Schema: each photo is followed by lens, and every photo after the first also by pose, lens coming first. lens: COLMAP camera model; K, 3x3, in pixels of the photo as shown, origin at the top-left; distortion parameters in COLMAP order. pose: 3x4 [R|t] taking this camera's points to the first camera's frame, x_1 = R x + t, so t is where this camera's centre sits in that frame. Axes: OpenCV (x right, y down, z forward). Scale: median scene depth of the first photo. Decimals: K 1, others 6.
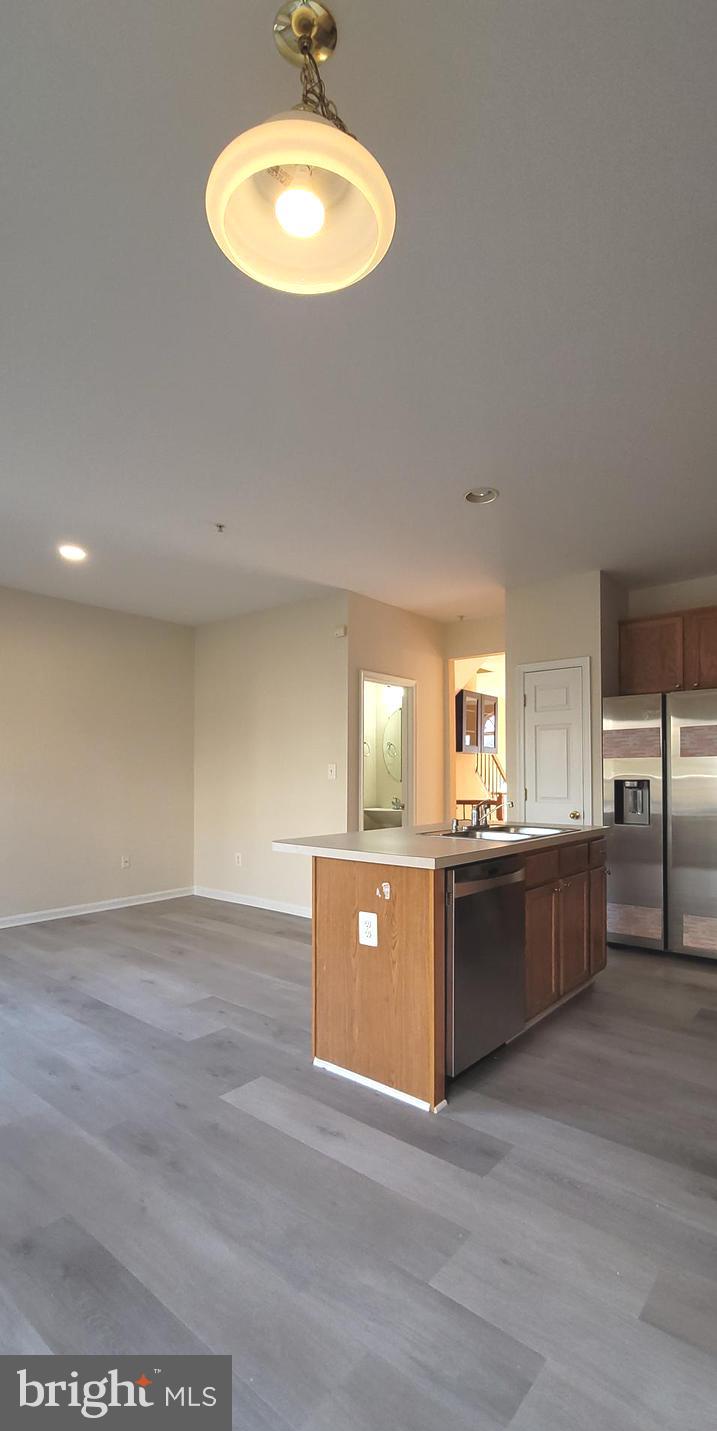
lens RADIAL K [[628.4, 0, 357.4], [0, 628.4, 776.5], [0, 0, 1]] dist [-0.001111, -0.000084]
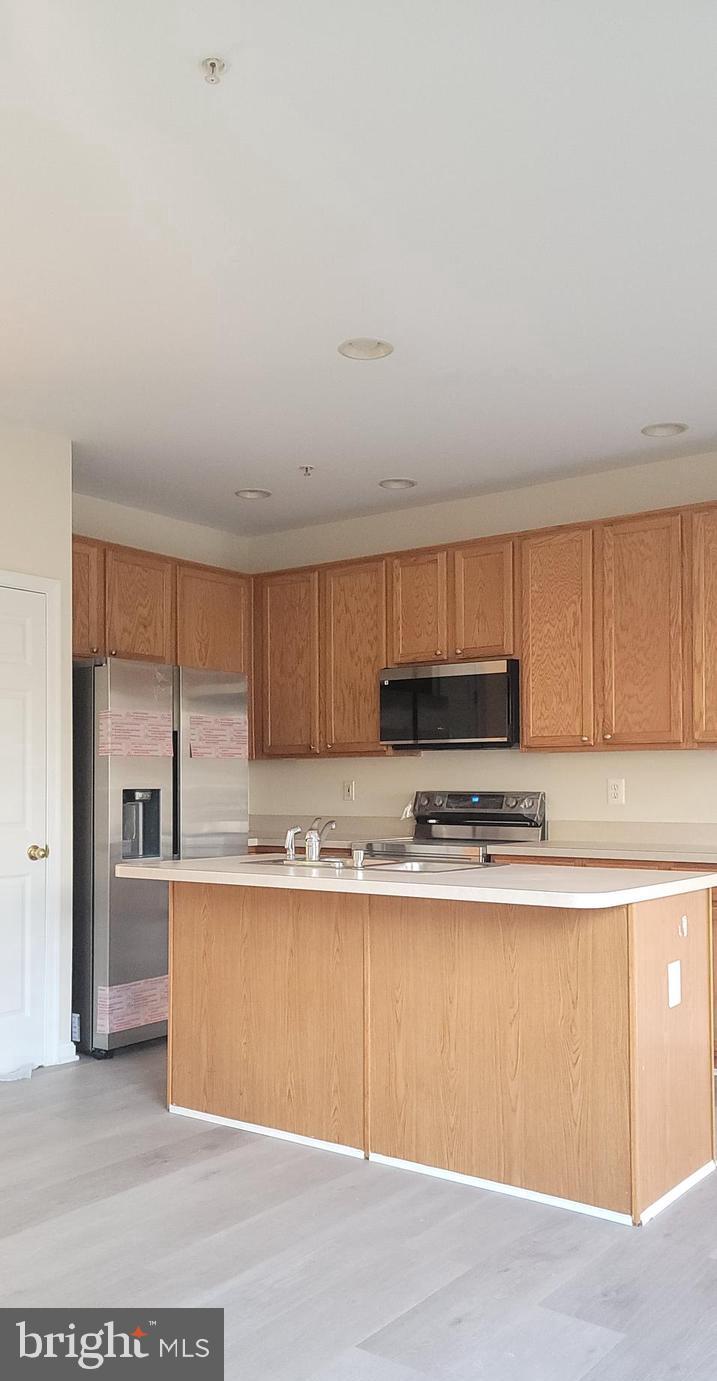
lens RADIAL K [[1120.9, 0, 361.1], [0, 1120.9, 767.9], [0, 0, 1]] dist [0.065948, -0.007236]
pose [[-0.060636, 0.018253, 0.997993, -0.966956], [0.002285, 0.999833, -0.018148, 0.006090], [-0.998157, 0.001180, -0.060668, 1.071973]]
